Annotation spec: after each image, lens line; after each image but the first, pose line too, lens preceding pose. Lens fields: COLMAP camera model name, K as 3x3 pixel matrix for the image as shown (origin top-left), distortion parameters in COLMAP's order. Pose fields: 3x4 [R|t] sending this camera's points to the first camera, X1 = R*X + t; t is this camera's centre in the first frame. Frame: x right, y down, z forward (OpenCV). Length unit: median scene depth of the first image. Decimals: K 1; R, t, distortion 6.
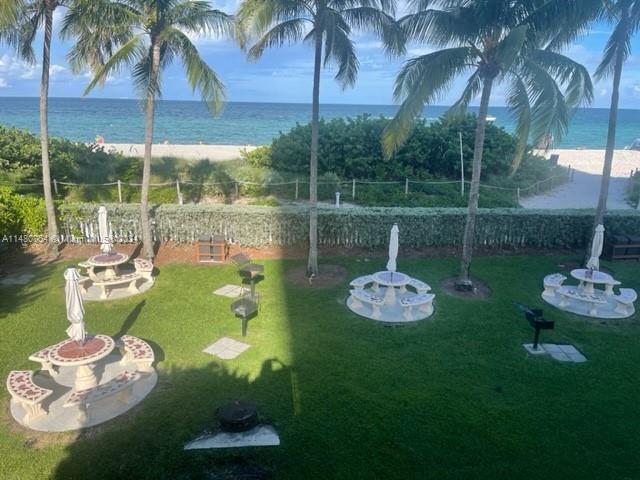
lens RADIAL K [[489.3, 0, 320.0], [0, 489.3, 240.0], [0, 0, 1]] dist [0.041243, -0.002663]
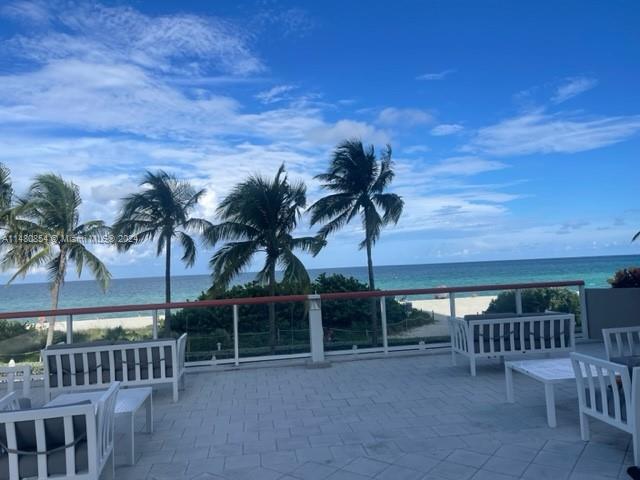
lens RADIAL K [[489.3, 0, 320.0], [0, 489.3, 240.0], [0, 0, 1]] dist [0.041243, -0.002663]
pose [[0.991744, -0.059158, 0.113775, 0.296426], [0.093685, 0.940084, -0.327819, 0.170931], [-0.087565, 0.335771, 0.937865, -0.553039]]
